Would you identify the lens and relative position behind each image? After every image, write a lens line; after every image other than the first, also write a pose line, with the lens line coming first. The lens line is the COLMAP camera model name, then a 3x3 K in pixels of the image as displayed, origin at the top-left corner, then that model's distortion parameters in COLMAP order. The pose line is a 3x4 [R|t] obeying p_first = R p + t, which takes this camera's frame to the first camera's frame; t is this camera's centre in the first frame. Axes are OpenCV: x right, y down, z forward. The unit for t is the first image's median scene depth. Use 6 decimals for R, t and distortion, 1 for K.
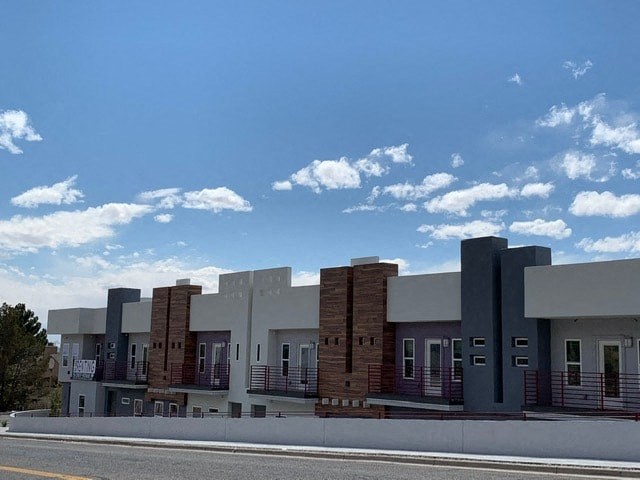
lens RADIAL K [[809.2, 0, 319.2], [0, 809.2, 241.0], [0, 0, 1]] dist [0.192188, -0.614050]
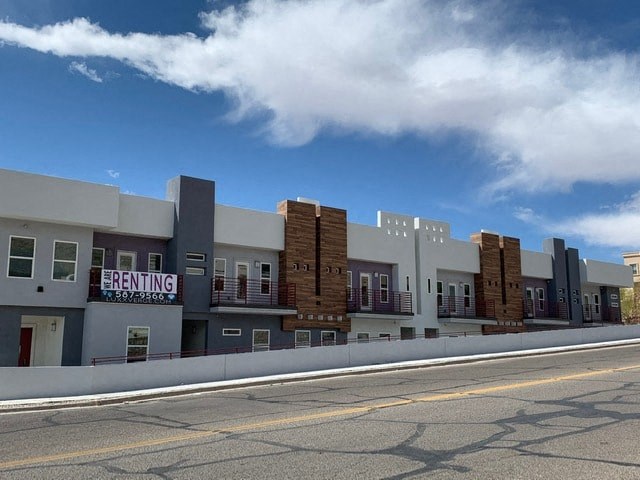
lens RADIAL K [[650.7, 0, 319.1], [0, 650.7, 236.9], [0, 0, 1]] dist [0.126333, -0.354623]
pose [[0.016357, 0.149657, 0.988603, -1.054740], [-0.144272, 0.978741, -0.145777, 0.230627], [-0.989403, -0.140243, 0.037601, 1.129304]]
